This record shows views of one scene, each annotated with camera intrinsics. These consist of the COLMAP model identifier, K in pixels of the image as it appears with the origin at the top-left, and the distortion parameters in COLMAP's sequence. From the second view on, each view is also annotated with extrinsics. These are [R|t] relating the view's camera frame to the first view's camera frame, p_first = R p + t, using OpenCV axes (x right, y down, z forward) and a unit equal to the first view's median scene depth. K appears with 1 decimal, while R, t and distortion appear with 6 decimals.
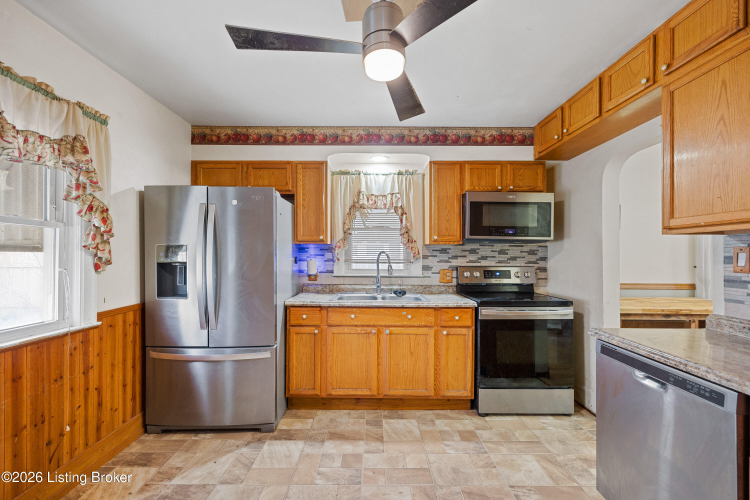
lens RADIAL K [[294.5, 0, 362.3], [0, 294.5, 255.7], [0, 0, 1]] dist [-0.004875, -0.000096]
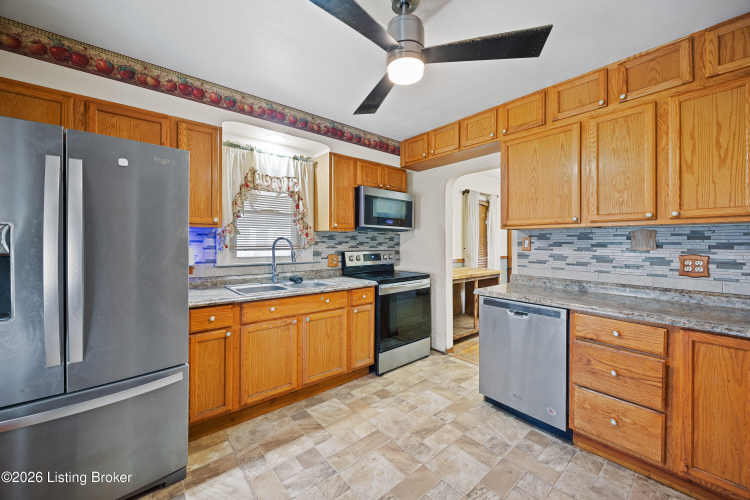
lens RADIAL K [[294.5, 0, 361.2], [0, 294.5, 242.6], [0, 0, 1]] dist [-0.004875, -0.000096]
pose [[0.763712, -0.004417, 0.645542, -0.401498], [0.001354, 0.999985, 0.005240, -0.002557], [-0.645555, -0.003128, 0.763707, 0.130889]]
